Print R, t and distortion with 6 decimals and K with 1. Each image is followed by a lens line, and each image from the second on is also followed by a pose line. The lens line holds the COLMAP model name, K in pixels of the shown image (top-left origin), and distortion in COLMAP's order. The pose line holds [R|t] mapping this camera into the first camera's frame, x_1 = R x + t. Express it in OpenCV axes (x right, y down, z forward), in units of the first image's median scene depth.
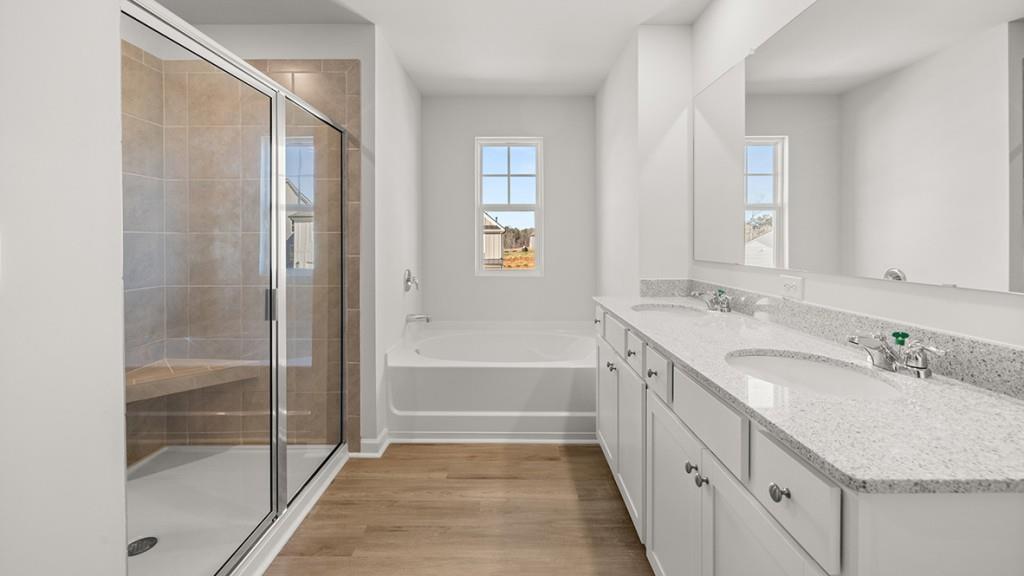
lens RADIAL K [[428.2, 0, 511.9], [0, 428.2, 239.9], [0, 0, 1]] dist [-0.001629, -0.000469]
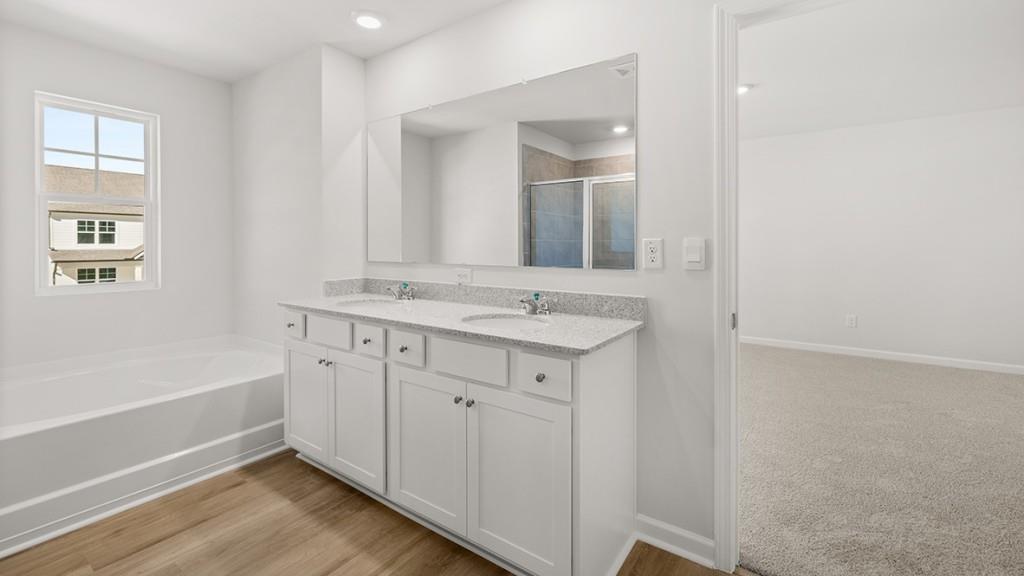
lens RADIAL K [[428.2, 0, 511.9], [0, 428.2, 239.9], [0, 0, 1]] dist [-0.001629, -0.000469]
pose [[0.574282, 0.009361, 0.818604, -0.341375], [-0.003364, 0.999953, -0.009074, -0.002025], [-0.818651, 0.002457, 0.574286, -0.000586]]
